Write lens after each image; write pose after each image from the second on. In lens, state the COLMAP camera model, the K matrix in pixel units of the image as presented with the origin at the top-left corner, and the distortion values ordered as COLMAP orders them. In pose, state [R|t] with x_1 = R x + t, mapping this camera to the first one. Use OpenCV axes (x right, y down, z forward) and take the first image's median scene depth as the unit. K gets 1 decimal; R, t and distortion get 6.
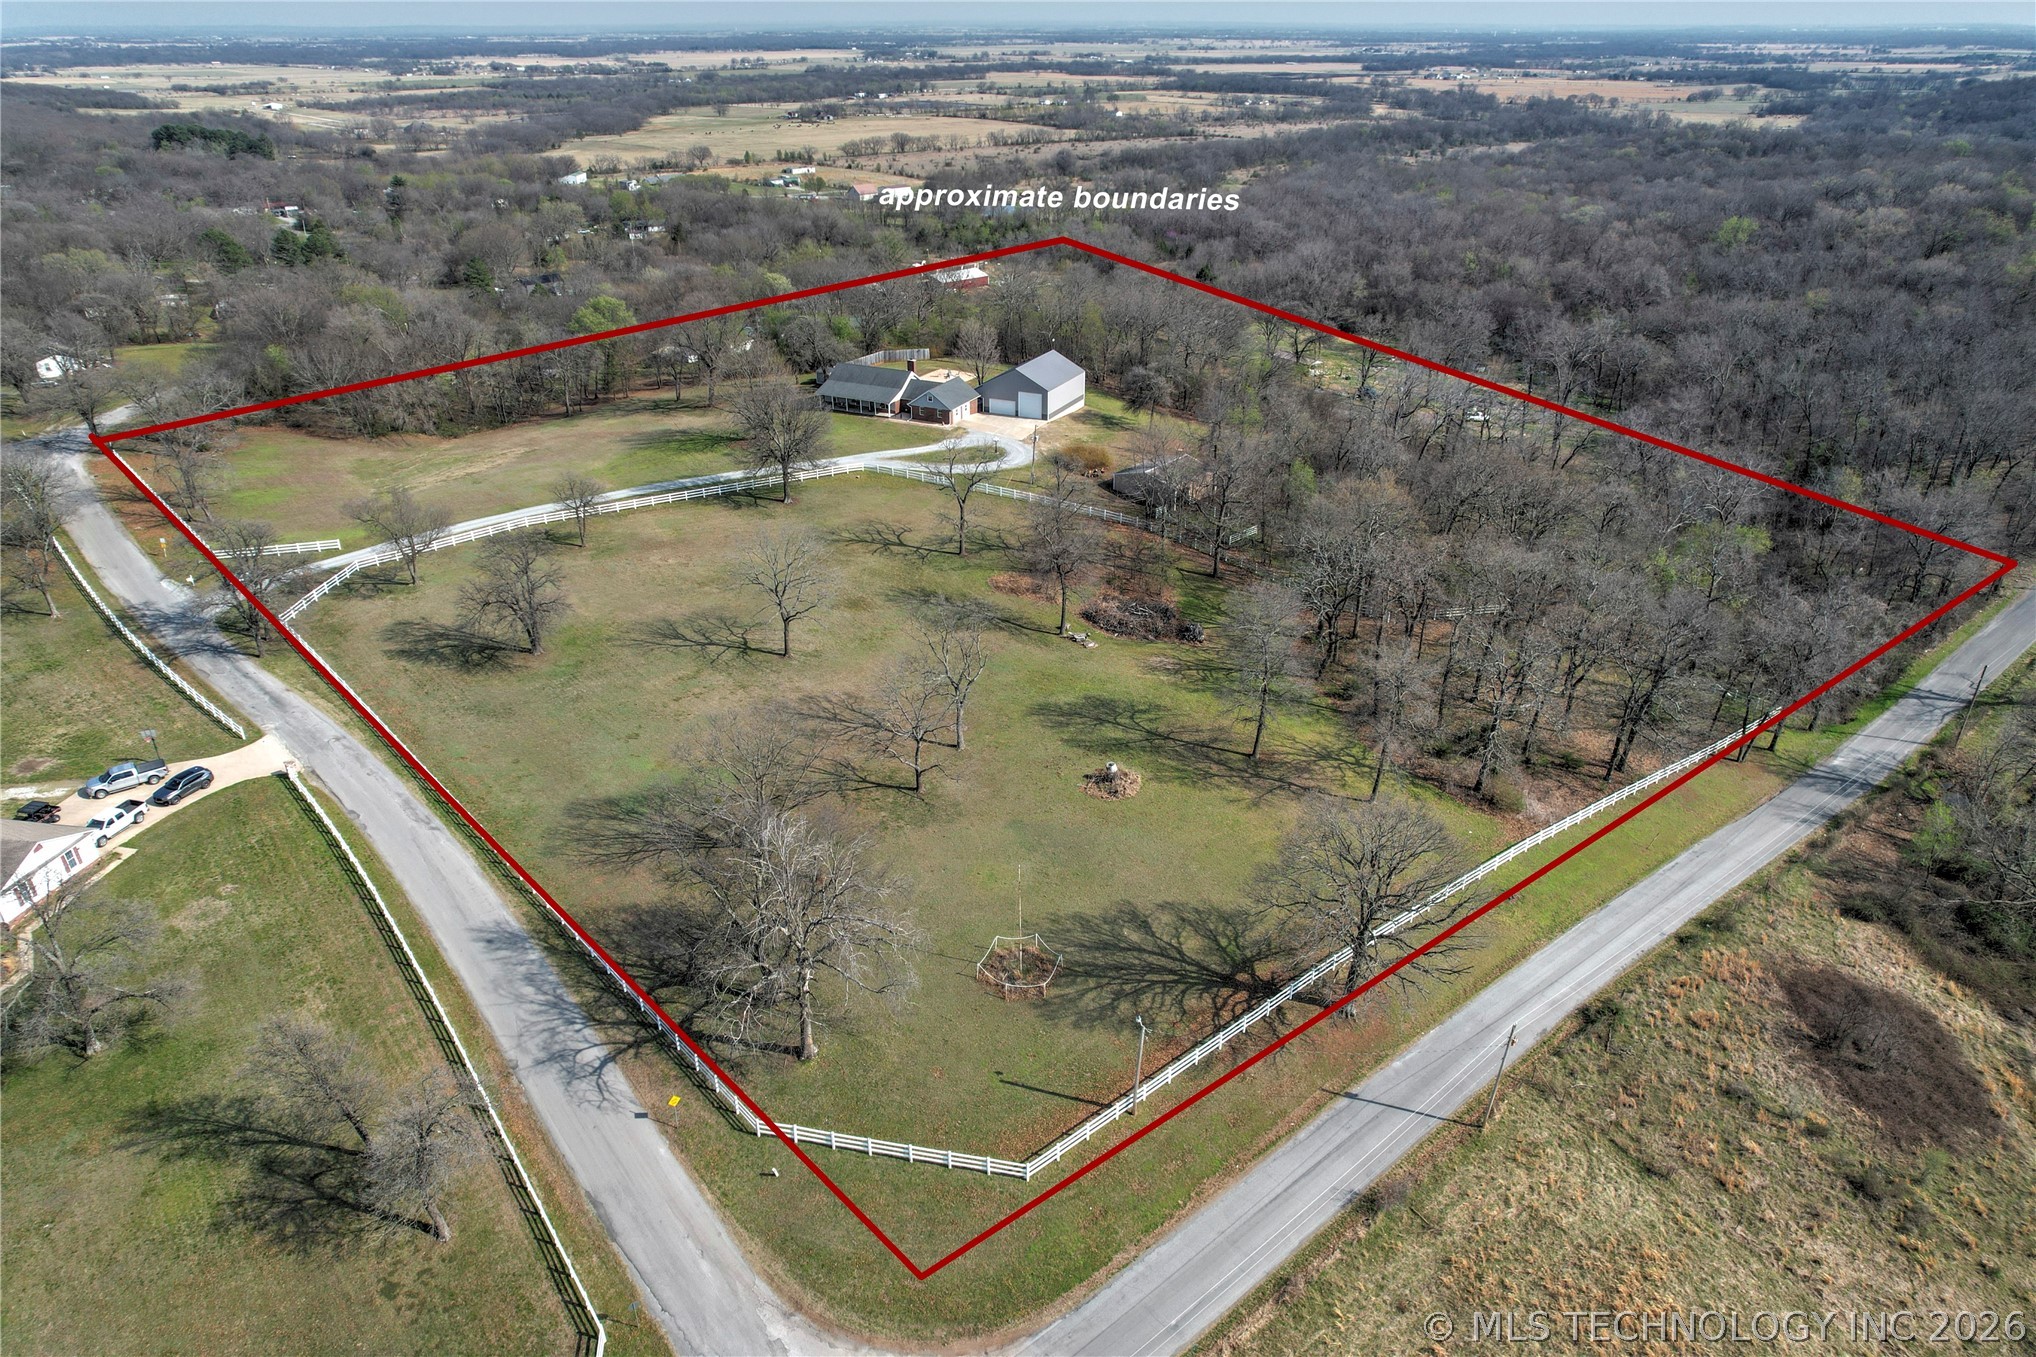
lens RADIAL K [[1297.7, 0, 1018.0], [0, 1297.7, 678.5], [0, 0, 1]] dist [-0.077702, 0.069140]
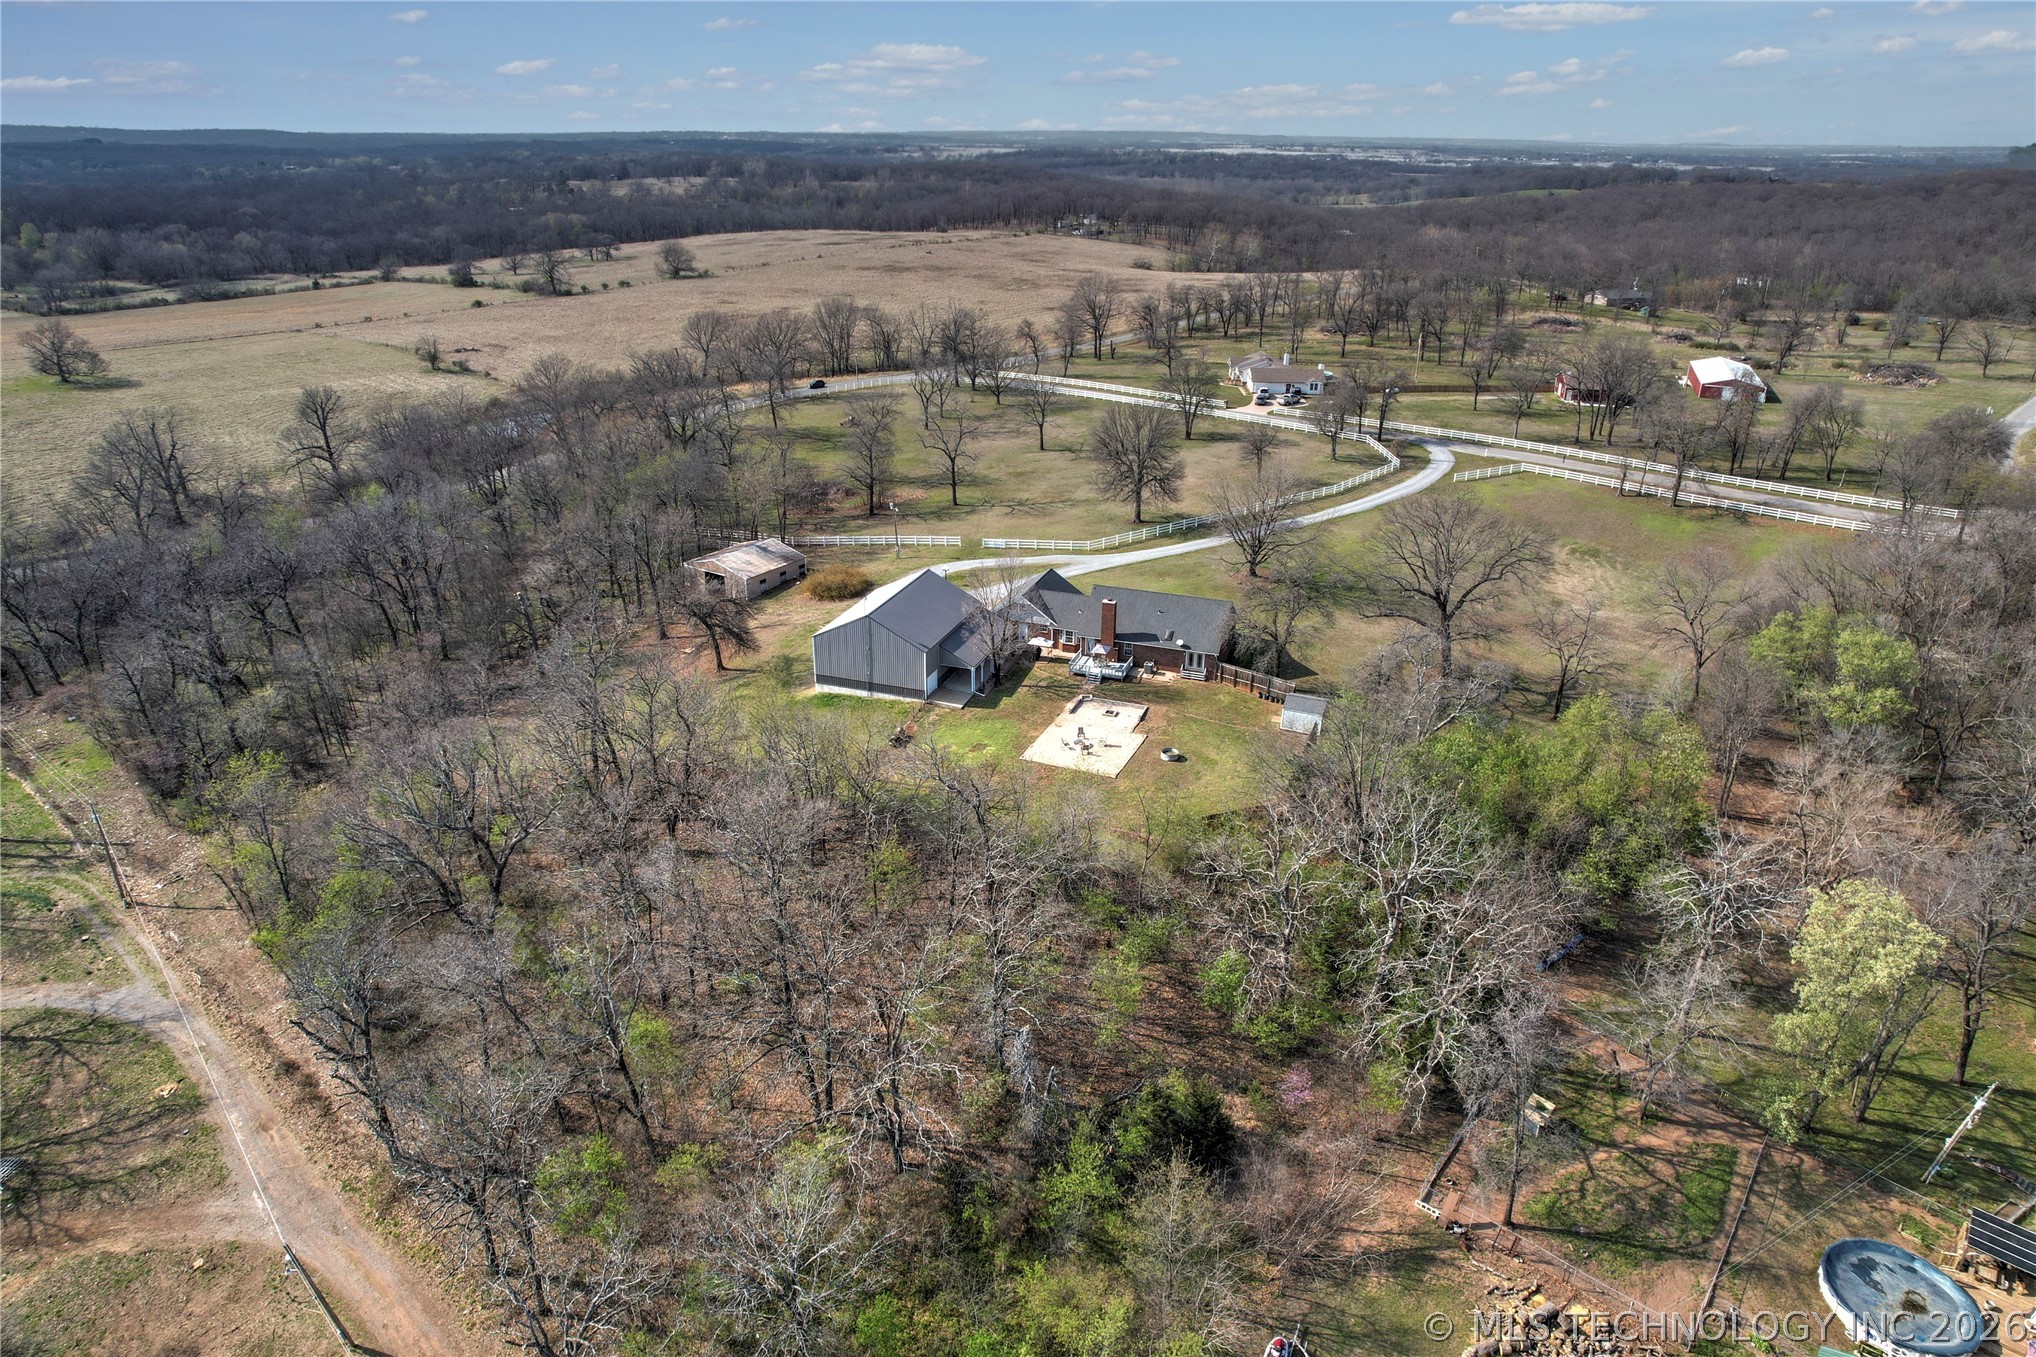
lens RADIAL K [[1297.7, 0, 1018.0], [0, 1297.7, 678.5], [0, 0, 1]] dist [-0.077702, 0.069140]
pose [[-0.993594, 0.038757, -0.106155, 0.005281], [-0.057072, 0.638664, 0.767366, -0.150645], [0.097538, 0.768509, -0.632361, 0.311064]]
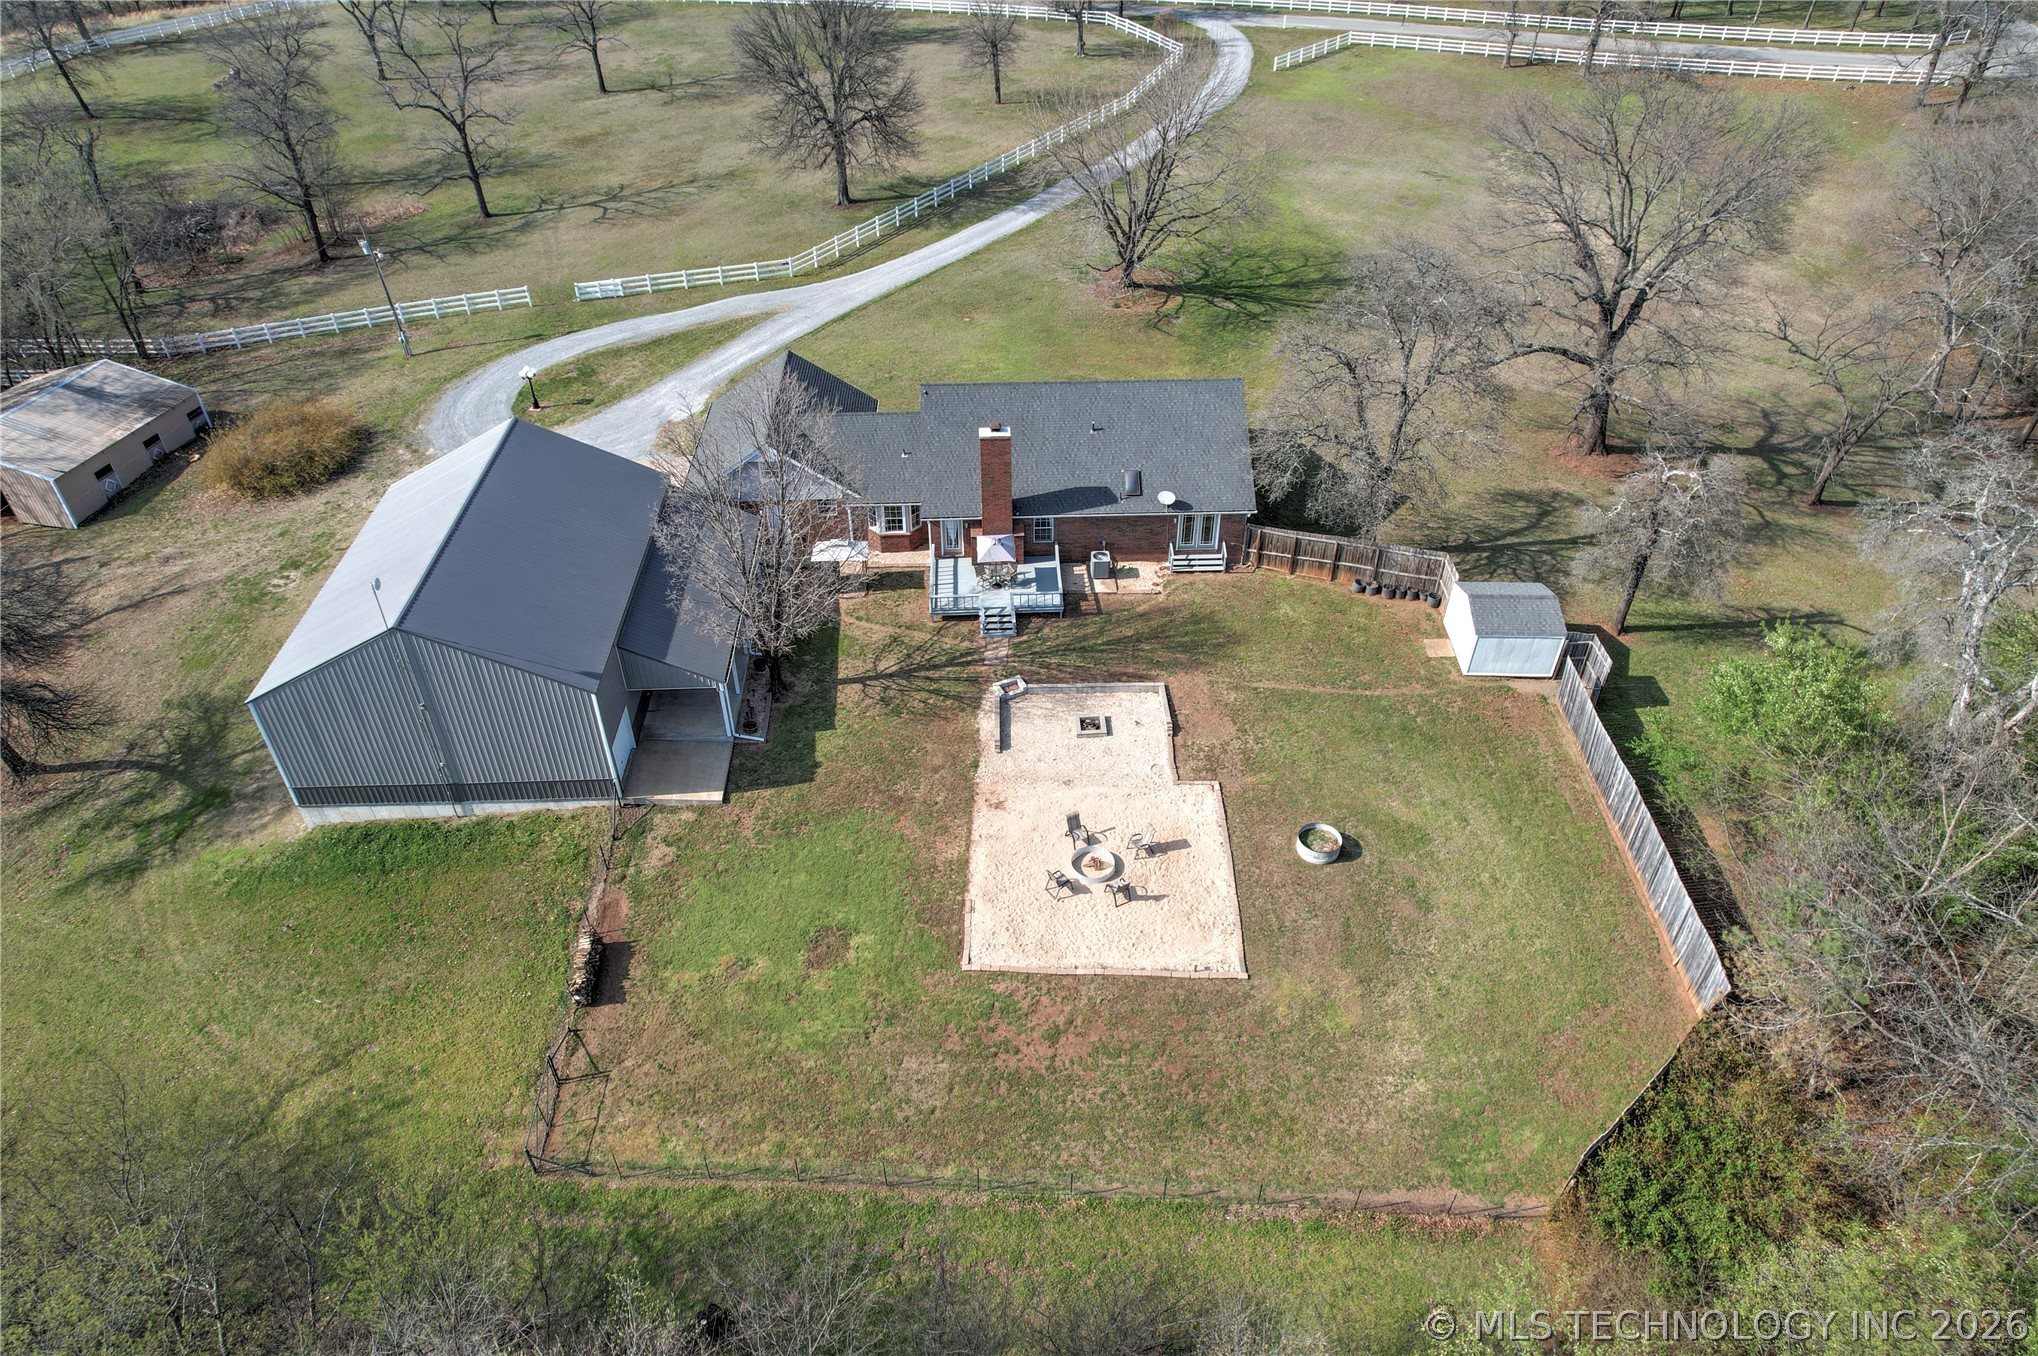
lens RADIAL K [[1299.0, 0, 1019.0], [0, 1299.0, 678.0], [0, 0, 1]] dist [-0.077702, 0.069140]
pose [[-0.881085, 0.296334, -0.368613, 0.004152], [-0.210559, 0.452110, 0.866753, -0.097855], [0.423502, 0.841298, -0.335952, 0.249998]]
